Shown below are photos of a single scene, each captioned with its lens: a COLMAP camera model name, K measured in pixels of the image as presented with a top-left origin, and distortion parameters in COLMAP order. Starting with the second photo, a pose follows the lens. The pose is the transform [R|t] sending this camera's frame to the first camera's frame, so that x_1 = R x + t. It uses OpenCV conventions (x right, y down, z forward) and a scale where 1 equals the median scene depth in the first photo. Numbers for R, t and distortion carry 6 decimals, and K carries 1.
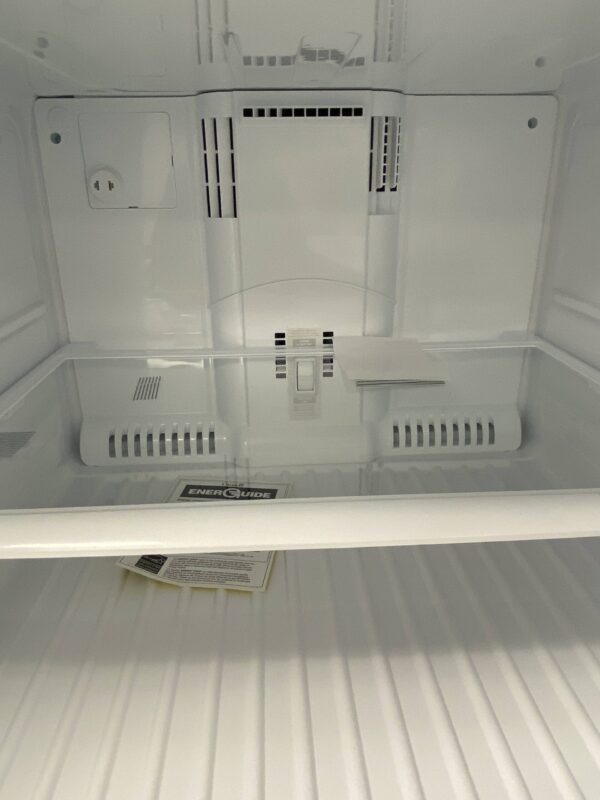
lens RADIAL K [[559.4, 0, 301.2], [0, 559.4, 382.7], [0, 0, 1]] dist [0.065288, -0.082412]
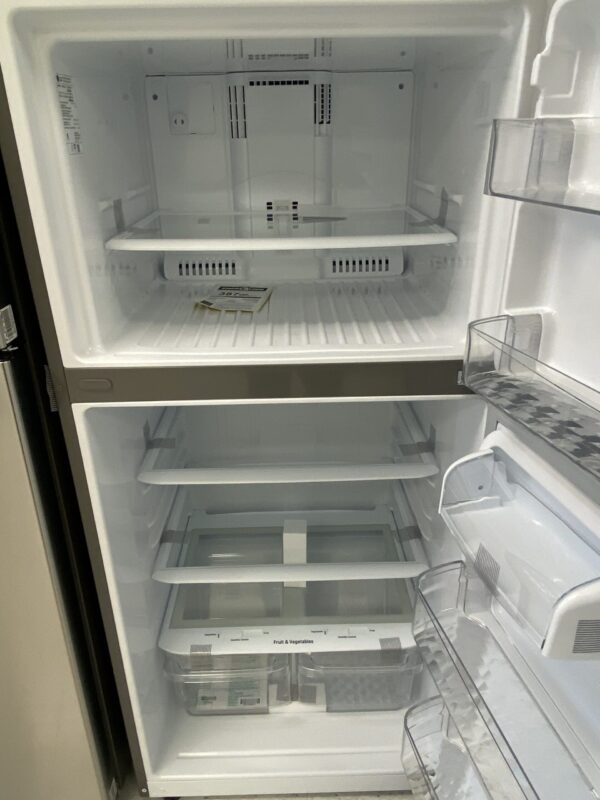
lens RADIAL K [[575.5, 0, 294.3], [0, 575.5, 399.9], [0, 0, 1]] dist [0.070525, -0.092144]
pose [[0.998801, 0.014954, -0.046621, 0.158464], [-0.010637, 0.995749, 0.091488, 0.423511], [0.047791, -0.090882, 0.994714, -1.081525]]
